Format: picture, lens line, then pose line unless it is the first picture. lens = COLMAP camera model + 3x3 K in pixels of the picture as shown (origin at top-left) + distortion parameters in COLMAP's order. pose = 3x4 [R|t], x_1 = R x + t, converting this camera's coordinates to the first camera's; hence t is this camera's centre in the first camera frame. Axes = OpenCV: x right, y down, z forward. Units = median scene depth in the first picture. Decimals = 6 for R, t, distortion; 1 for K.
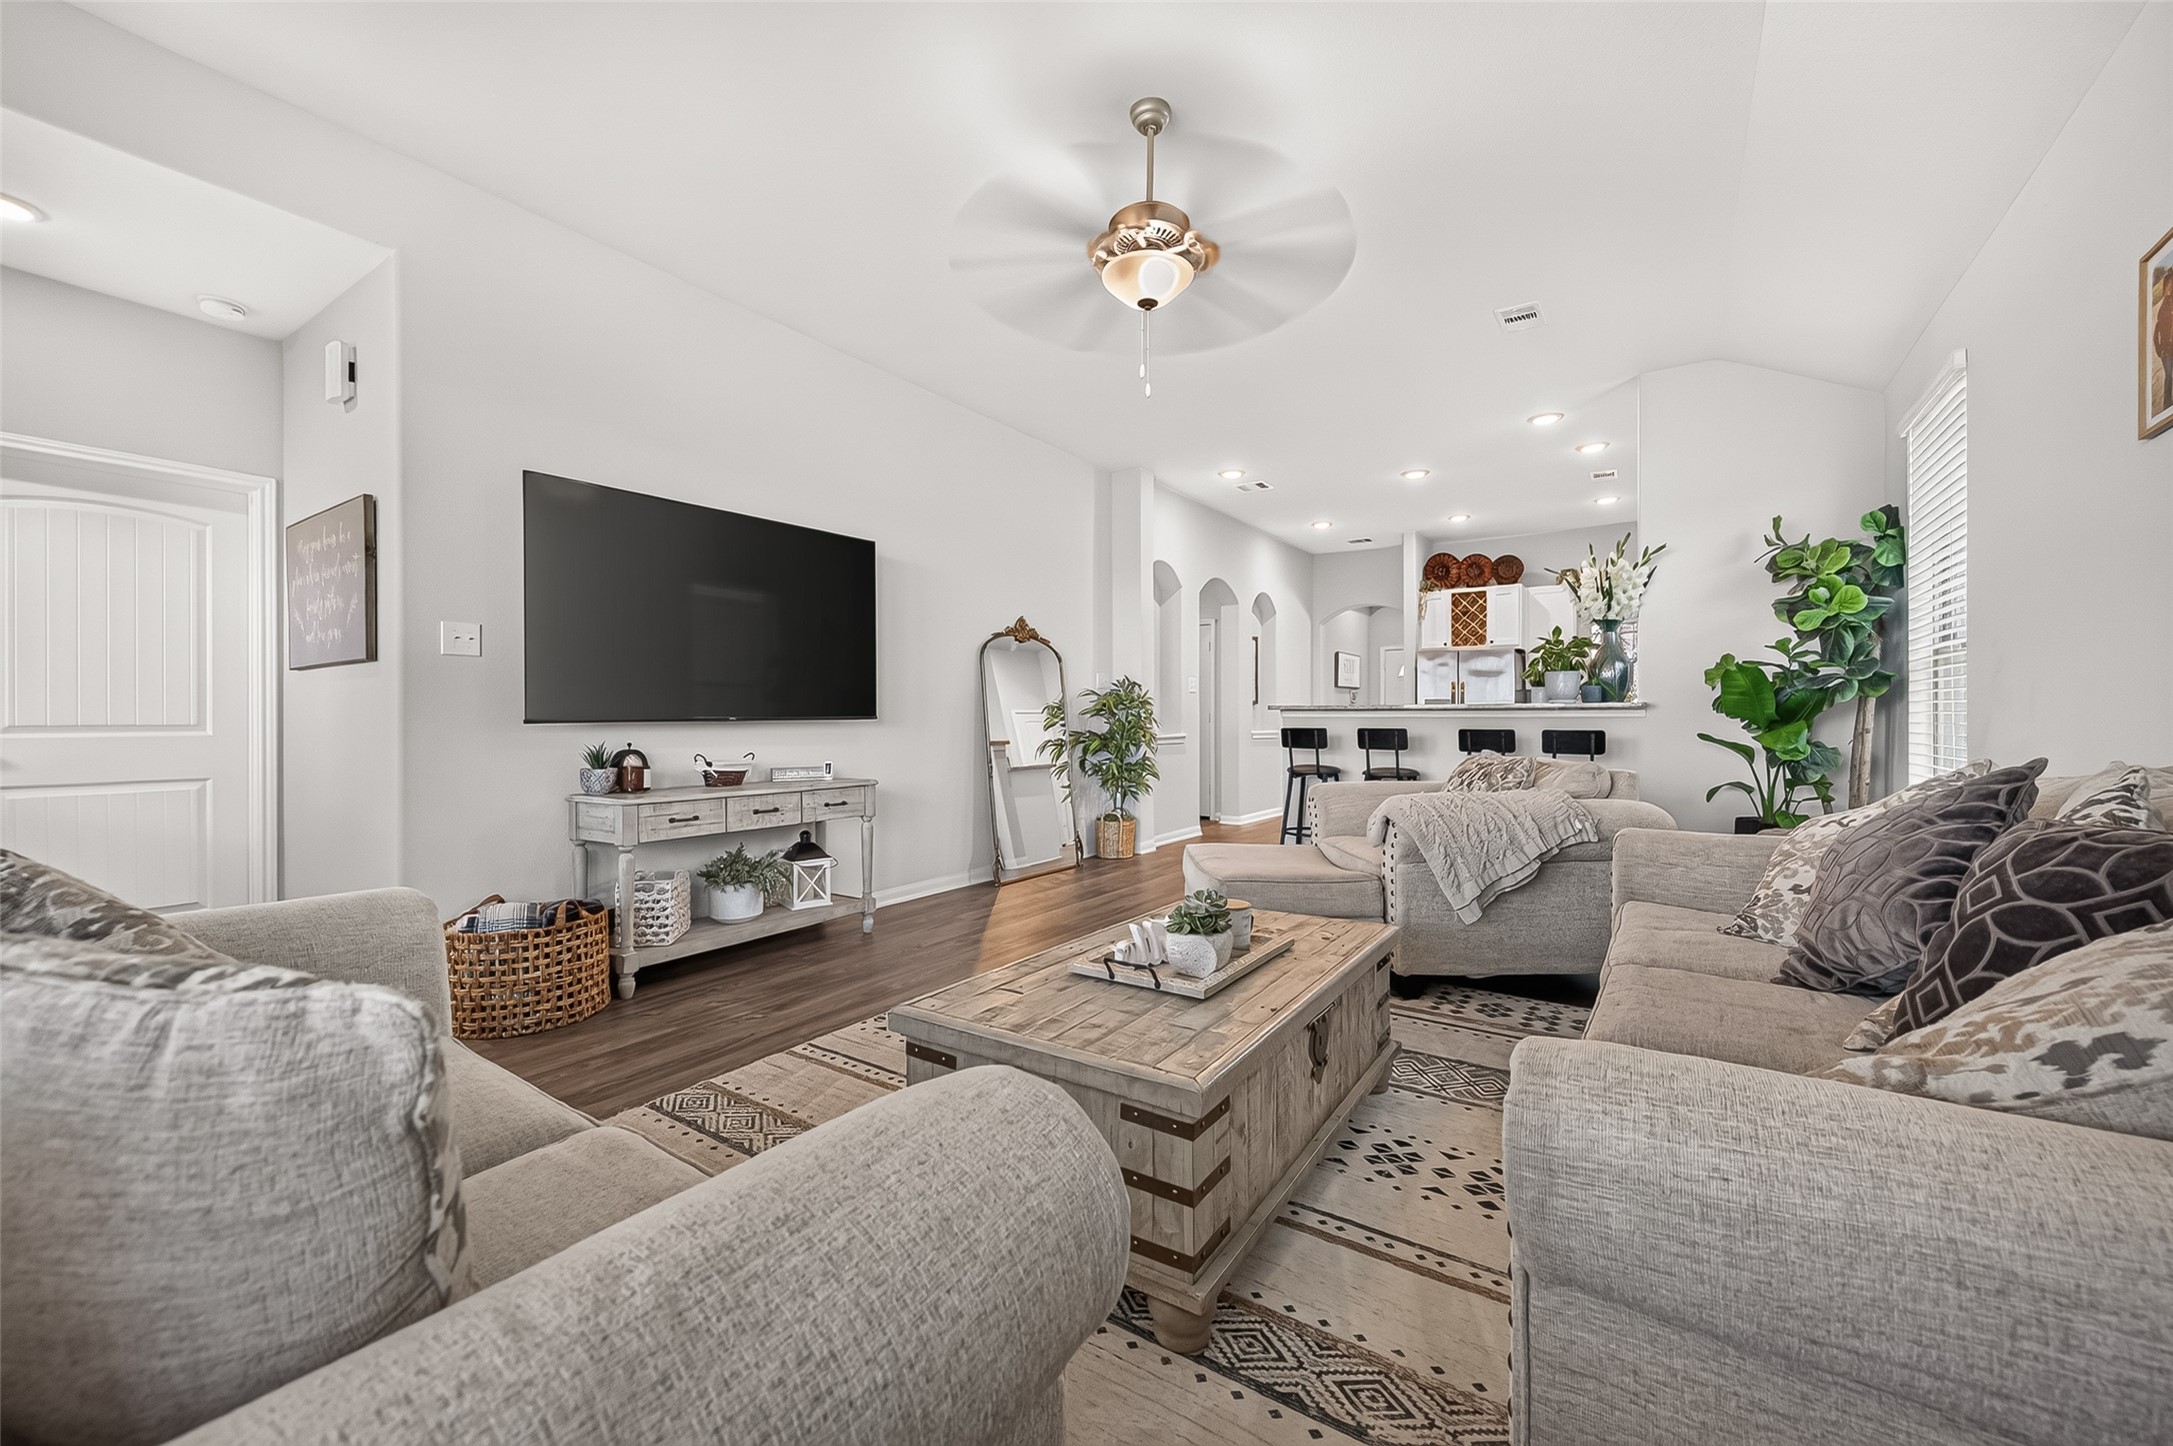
lens RADIAL K [[847.6, 0, 1078.7], [0, 847.6, 718.3], [0, 0, 1]] dist [0.007160, -0.002384]
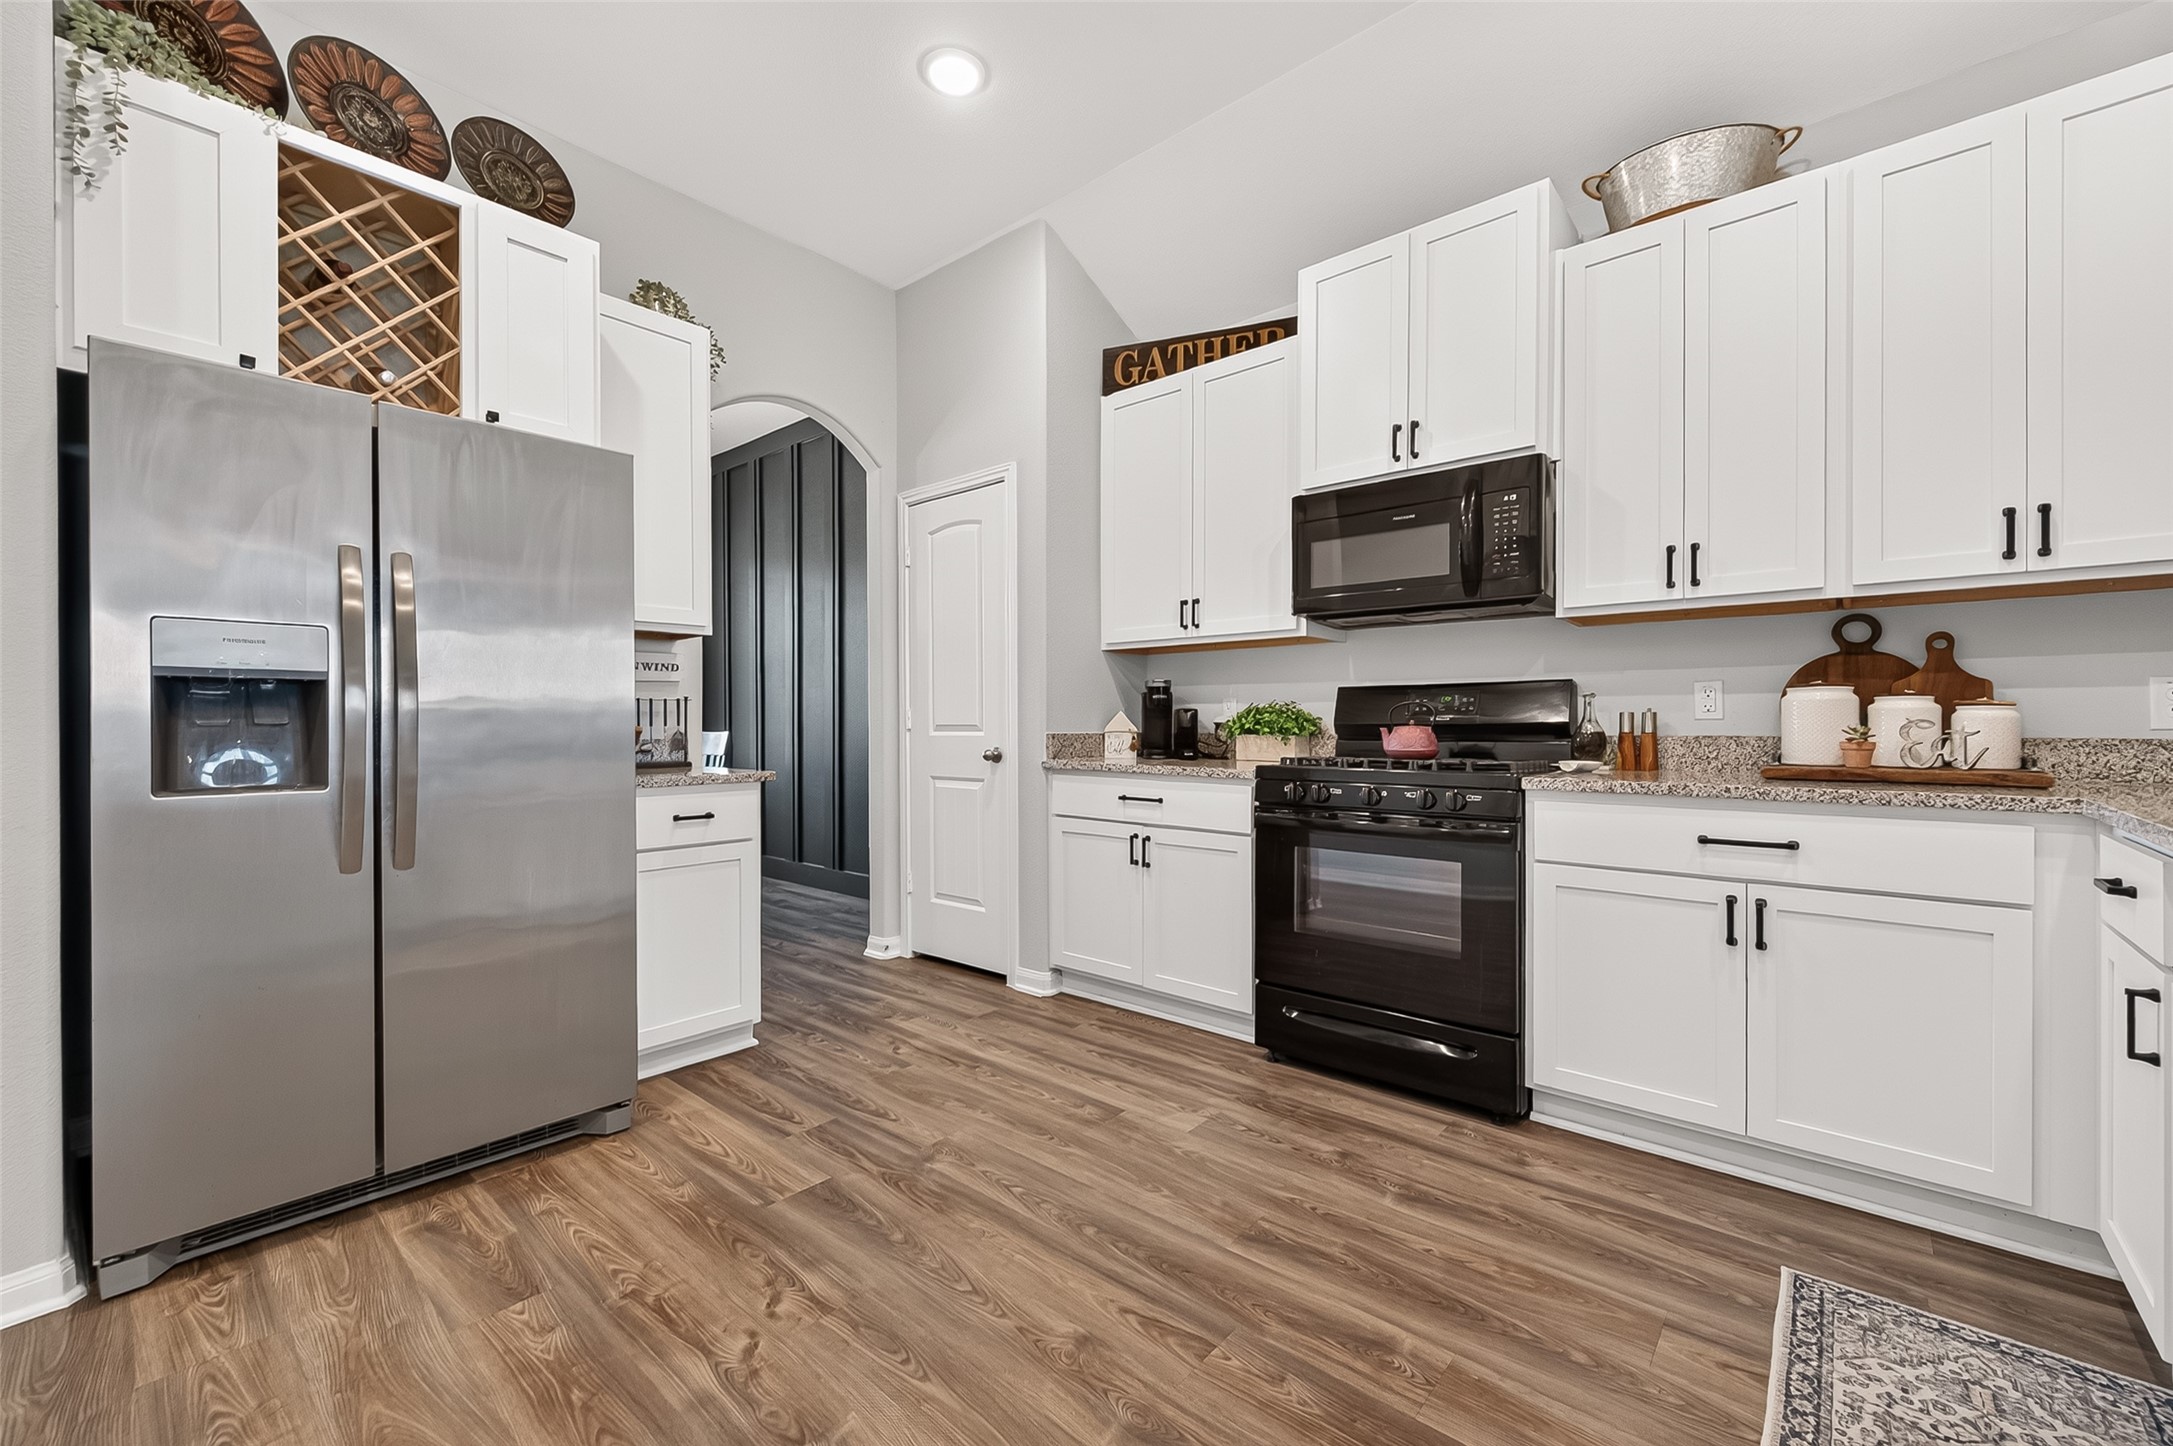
lens RADIAL K [[847.6, 0, 1095.2], [0, 847.6, 728.8], [0, 0, 1]] dist [0.007160, -0.002384]
pose [[0.110983, -0.003382, 0.993817, 0.403423], [0.003747, 0.999989, 0.002985, 0.008832], [-0.993815, 0.003393, 0.110994, 1.255525]]
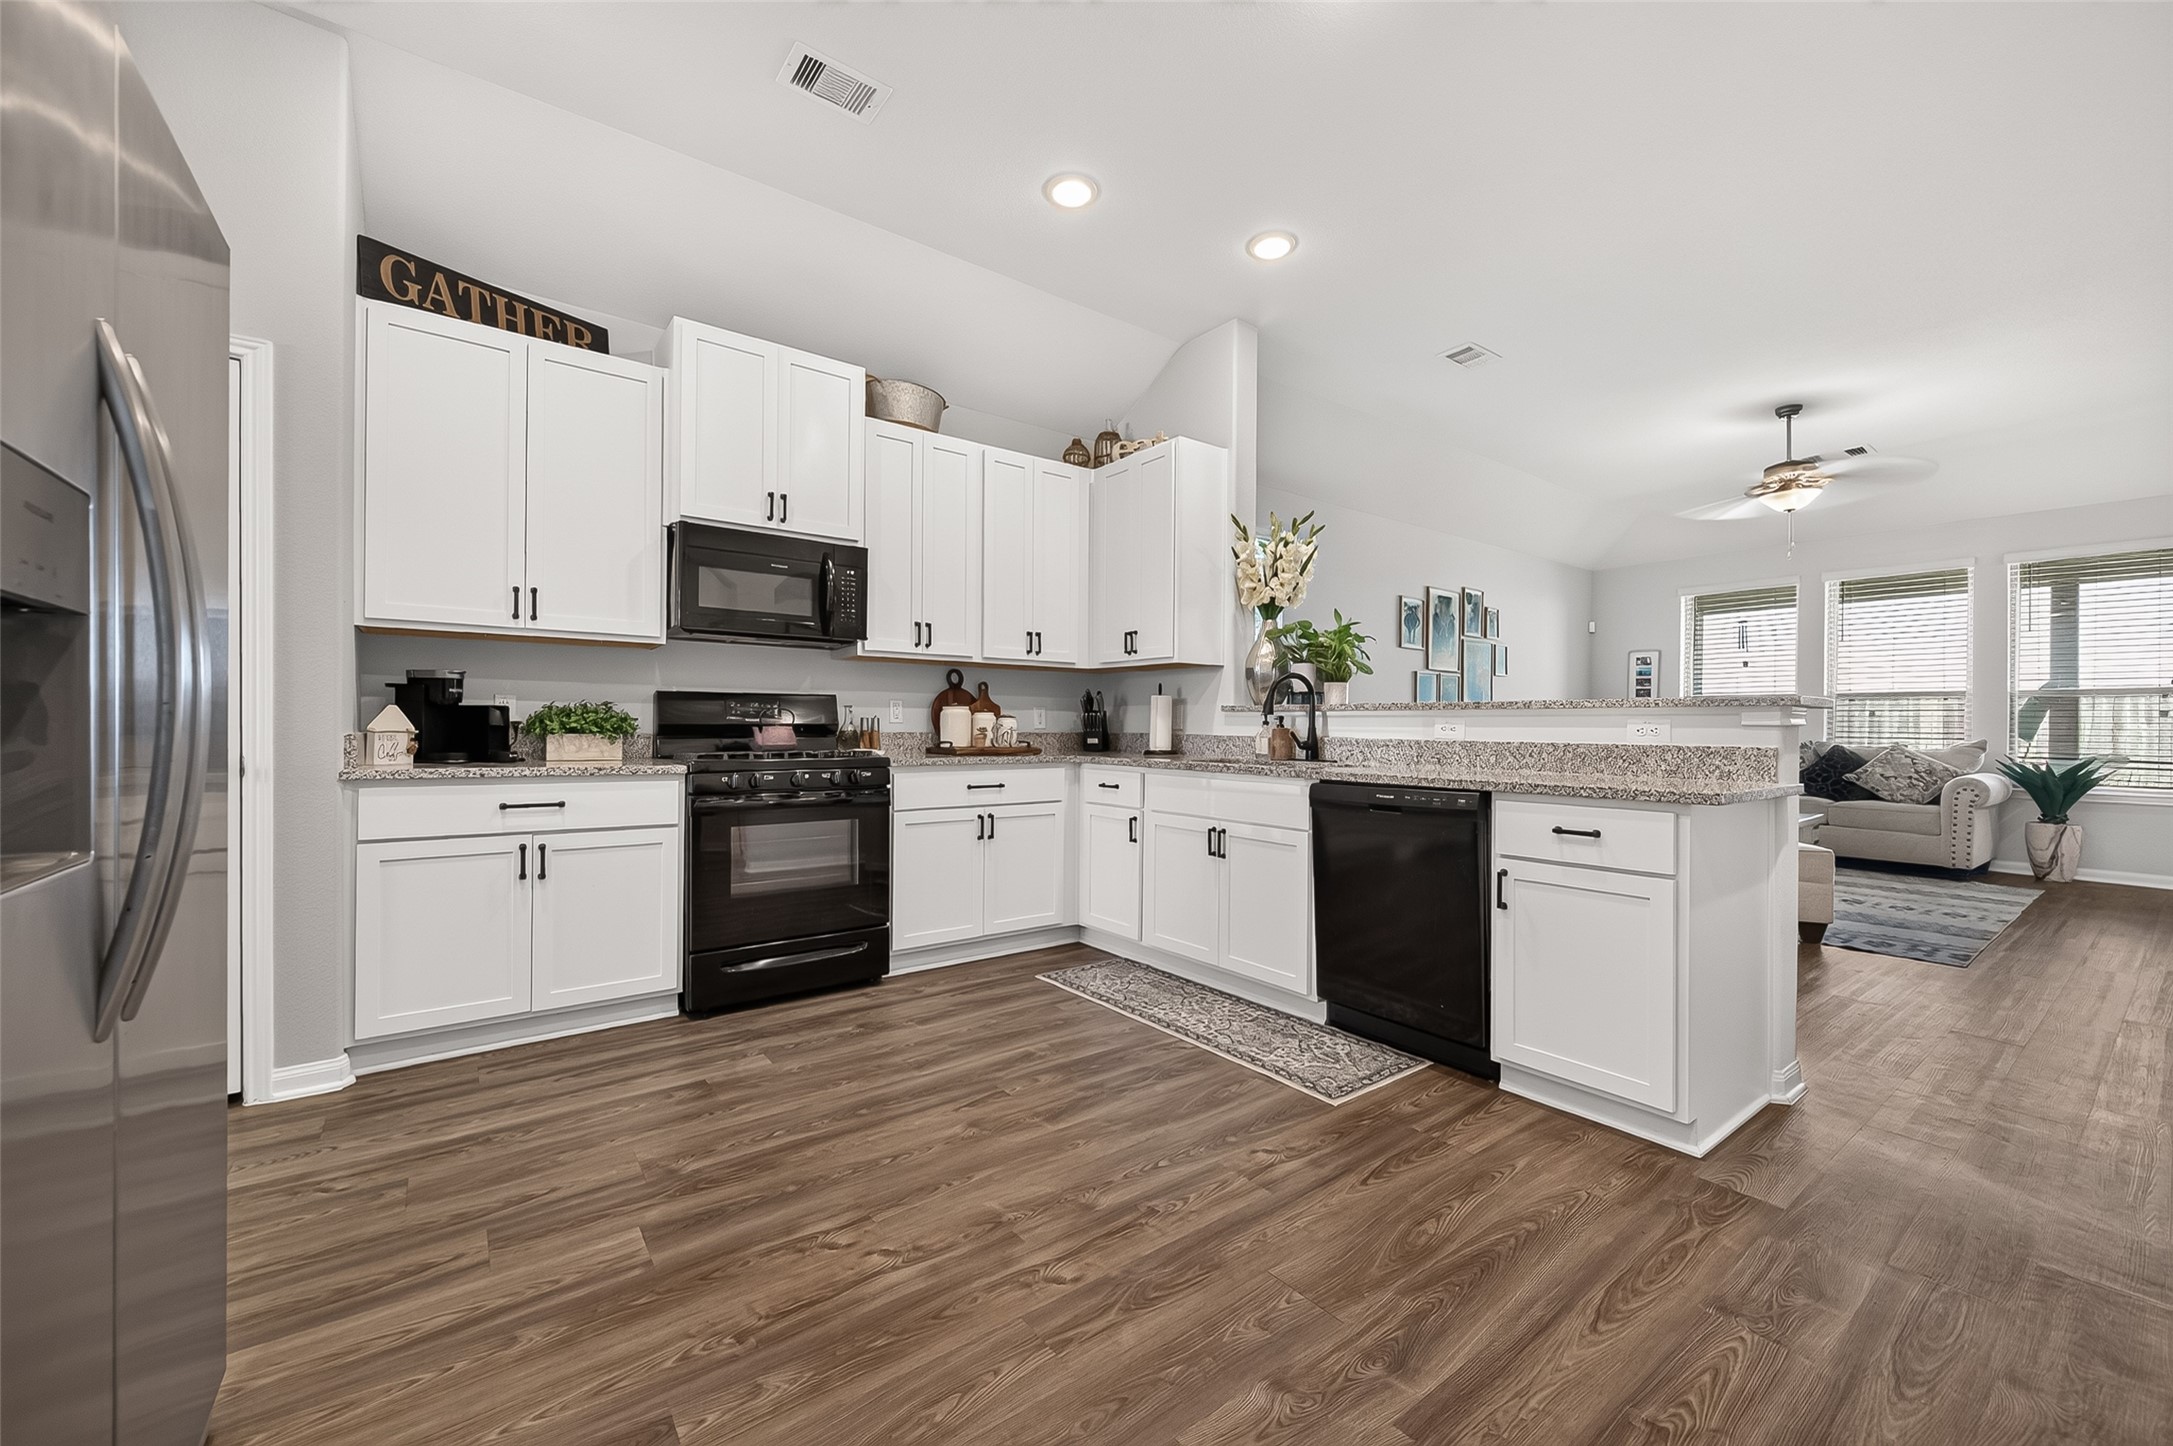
lens RADIAL K [[847.6, 0, 1086.6], [0, 847.6, 727.2], [0, 0, 1]] dist [0.007160, -0.002384]
pose [[-0.946328, -0.014265, 0.322894, 0.479329], [-0.012157, 0.999890, 0.008546, 0.001222], [-0.322980, 0.004162, -0.946397, 1.655842]]
